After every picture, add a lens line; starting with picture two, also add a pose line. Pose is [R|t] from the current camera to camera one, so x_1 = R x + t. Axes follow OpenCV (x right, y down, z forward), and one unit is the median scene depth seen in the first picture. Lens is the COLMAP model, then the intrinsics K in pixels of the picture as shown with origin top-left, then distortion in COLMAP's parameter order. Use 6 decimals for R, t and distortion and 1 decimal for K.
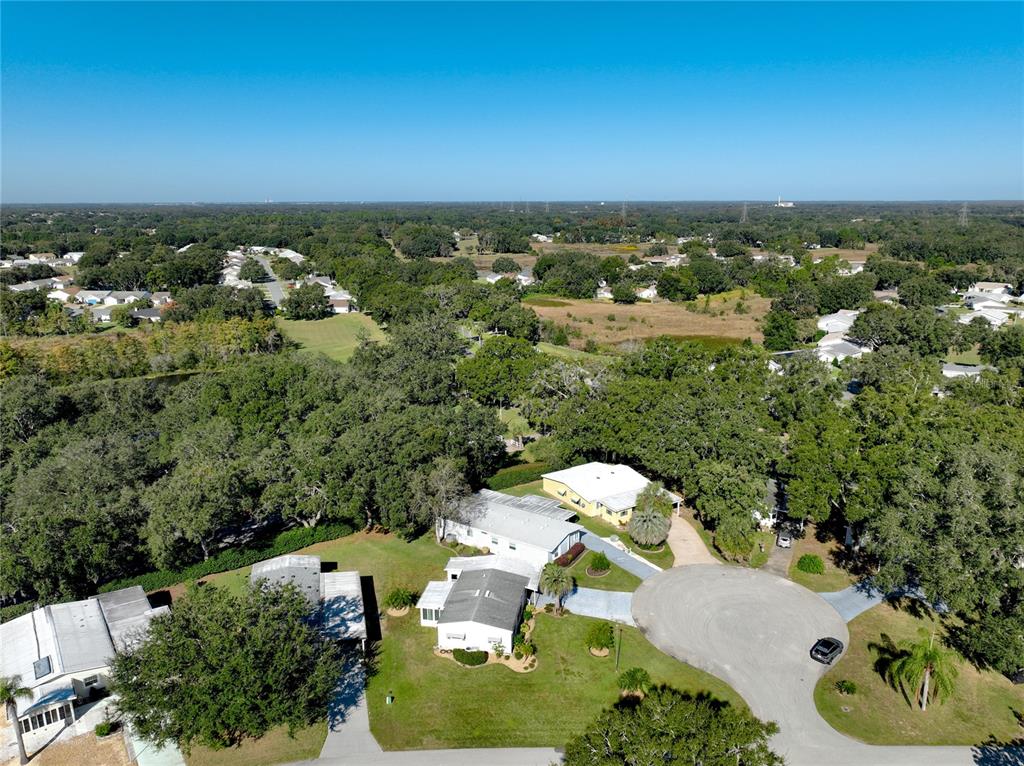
lens RADIAL K [[731.1, 0, 512.0], [0, 731.1, 383.0], [0, 0, 1]] dist [0.001112, 0.005291]
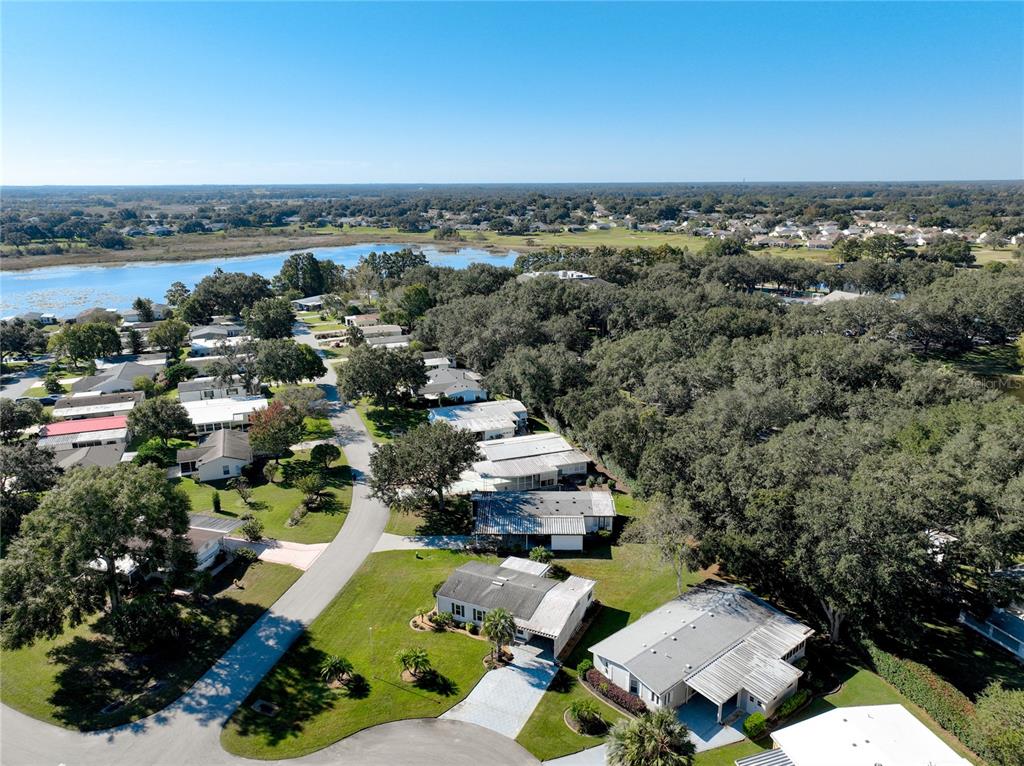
lens RADIAL K [[725.4, 0, 512.0], [0, 725.4, 383.0], [0, 0, 1]] dist [-0.000125, 0.005720]
pose [[-0.281265, 0.266639, -0.921842, 0.835060], [-0.226606, 0.915001, 0.333801, -0.310670], [0.932491, 0.302781, -0.196936, 1.182131]]
